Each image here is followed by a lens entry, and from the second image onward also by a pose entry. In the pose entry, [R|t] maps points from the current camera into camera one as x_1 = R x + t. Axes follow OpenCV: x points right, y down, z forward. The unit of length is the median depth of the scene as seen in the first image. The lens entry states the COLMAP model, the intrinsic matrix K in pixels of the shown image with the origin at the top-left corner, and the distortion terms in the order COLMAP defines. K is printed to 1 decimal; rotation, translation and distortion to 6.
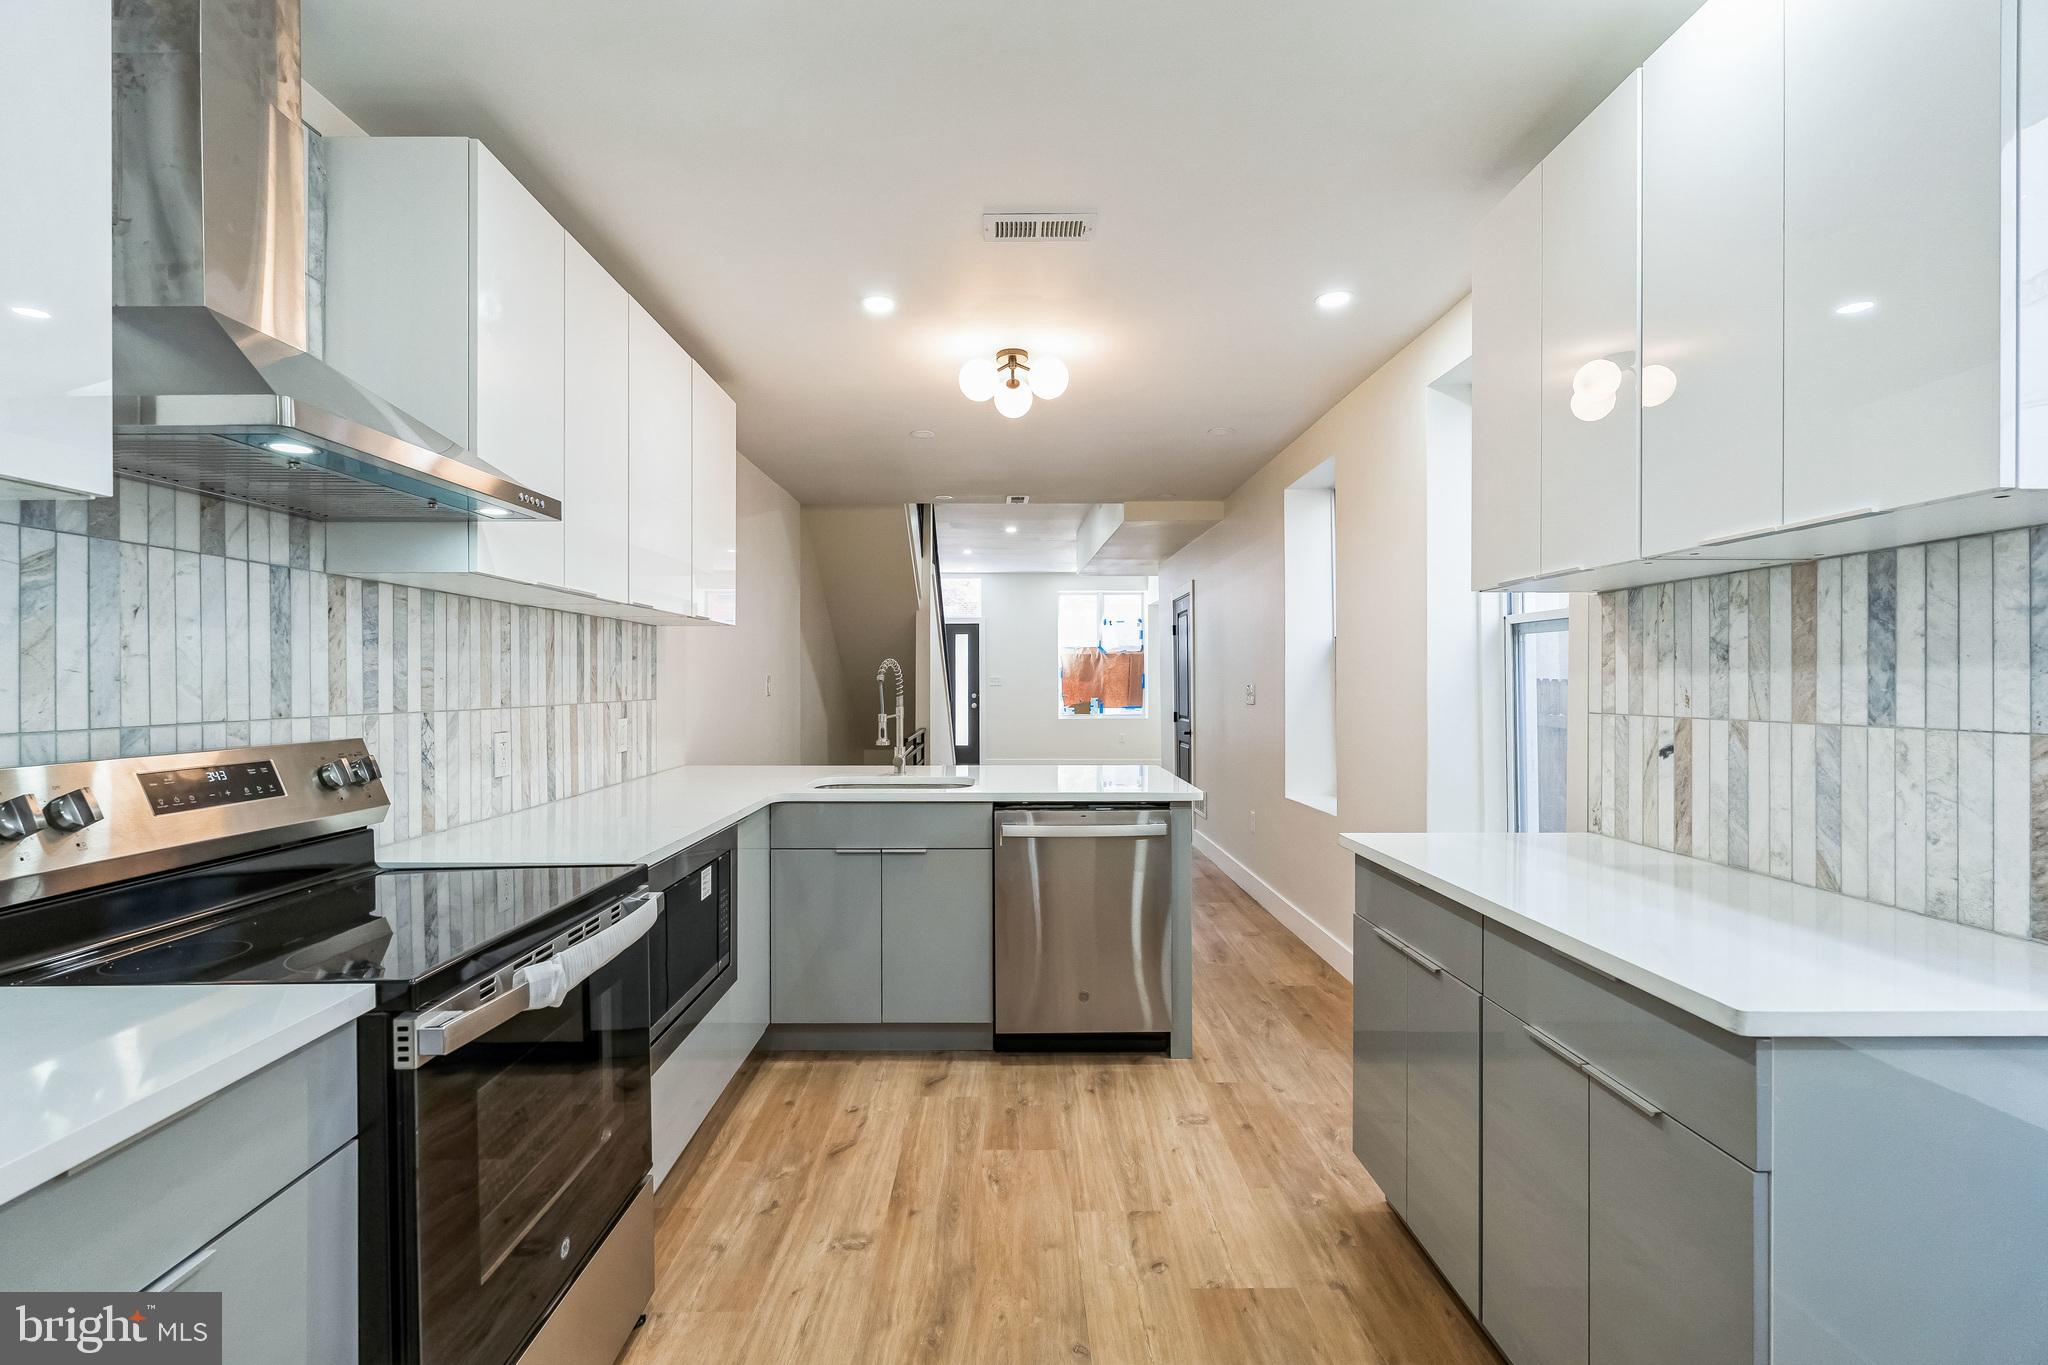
lens RADIAL K [[903.6, 0, 1022.3], [0, 903.6, 685.7], [0, 0, 1]] dist [0.000716, -0.000505]
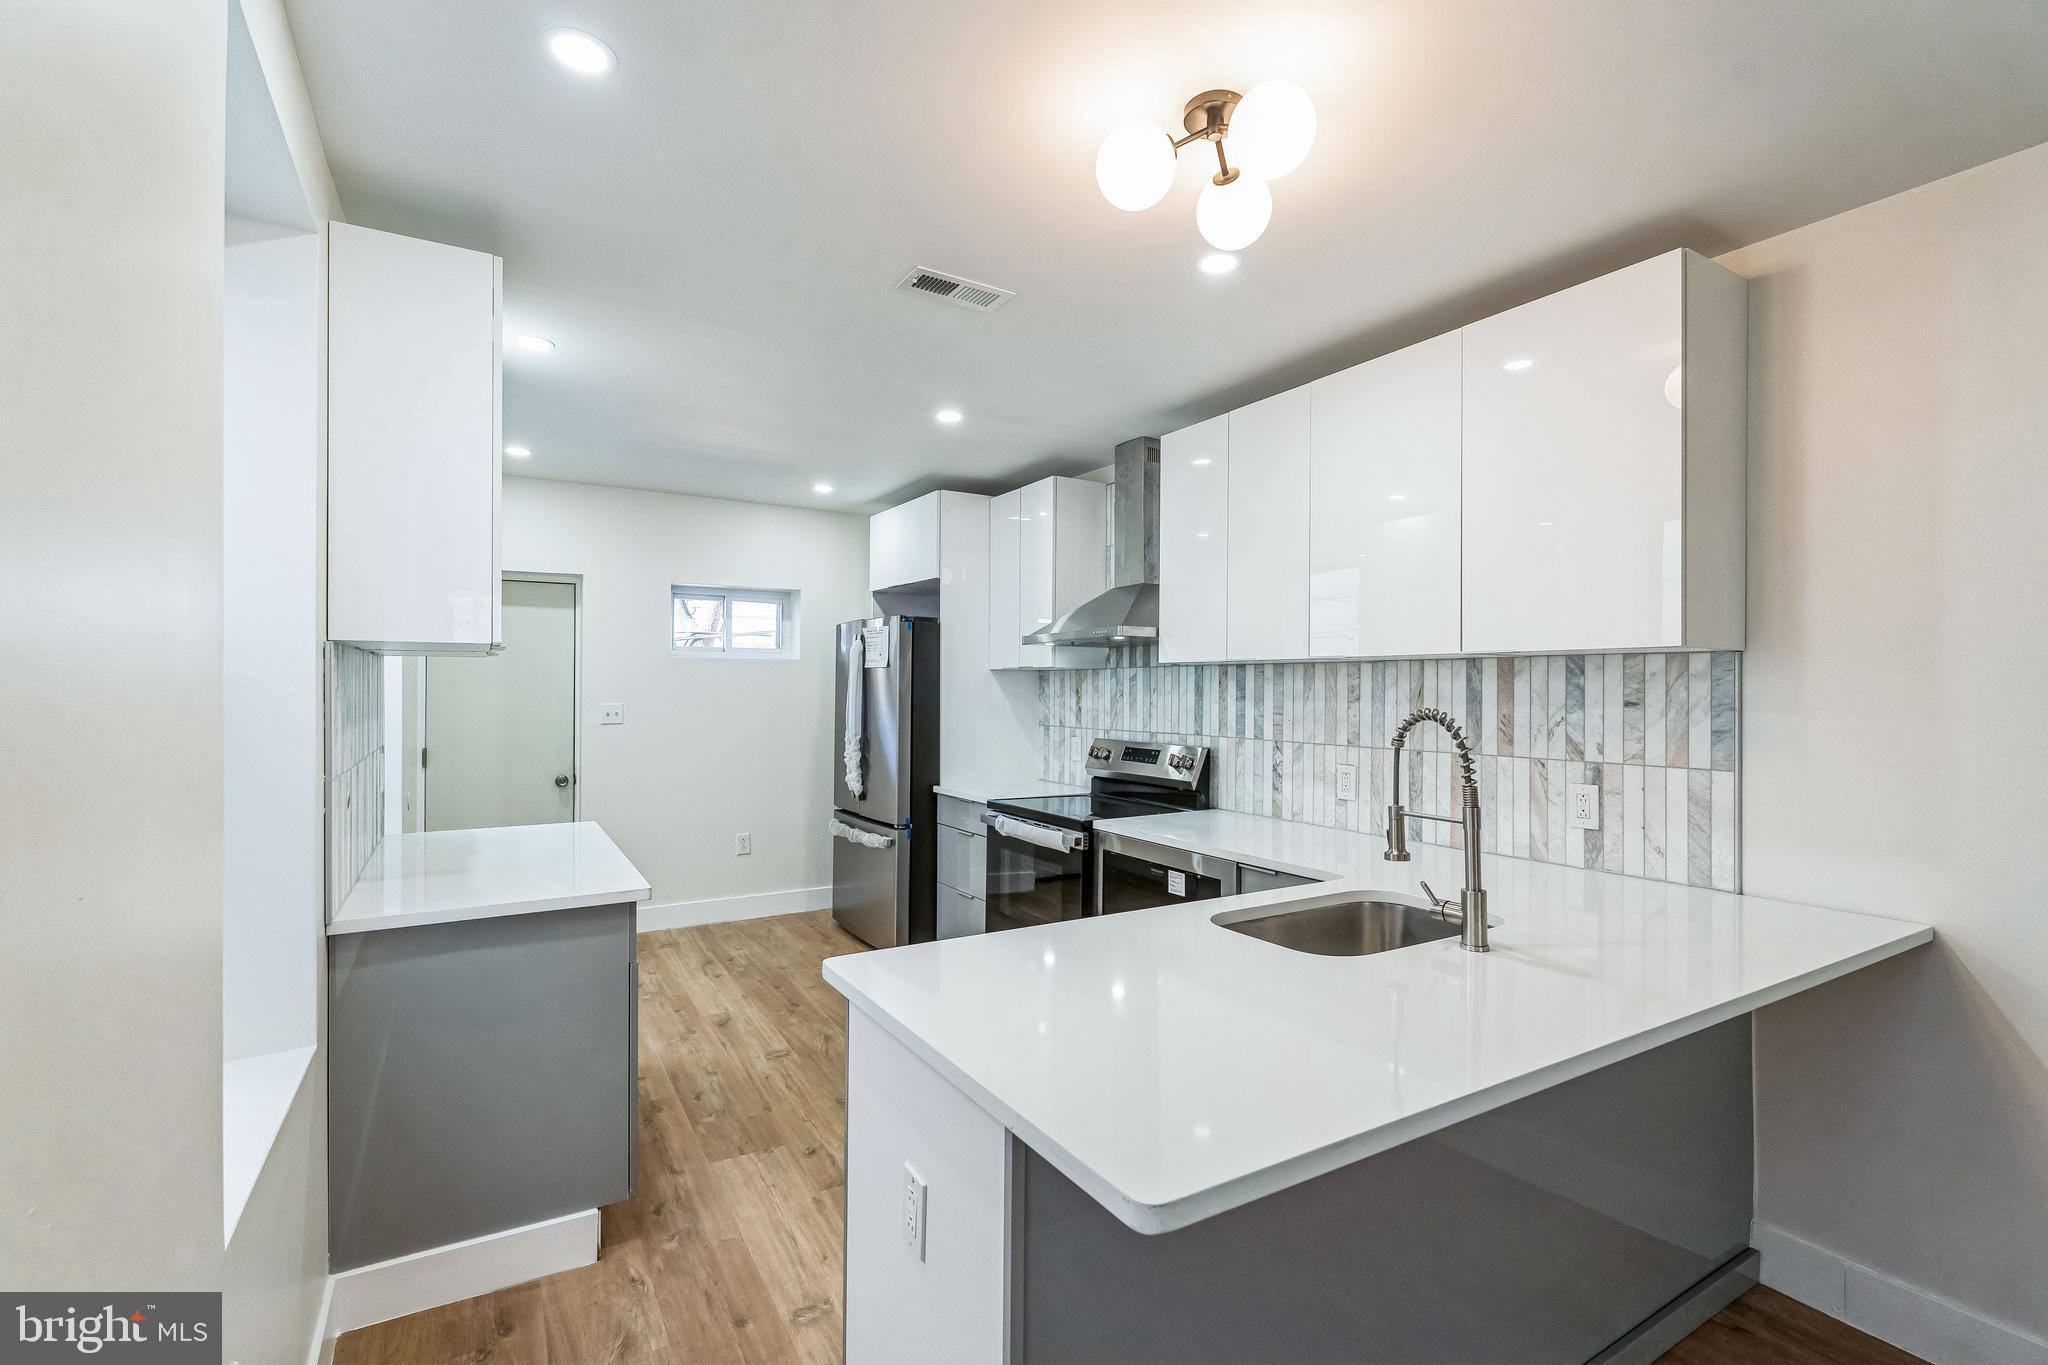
lens RADIAL K [[903.6, 0, 1041.3], [0, 903.6, 688.8], [0, 0, 1]] dist [0.000716, -0.000505]
pose [[-0.853983, -0.004482, -0.520281, 0.517755], [-0.008250, 0.999954, 0.004929, -0.066668], [0.520235, 0.008502, -0.853981, 2.135039]]
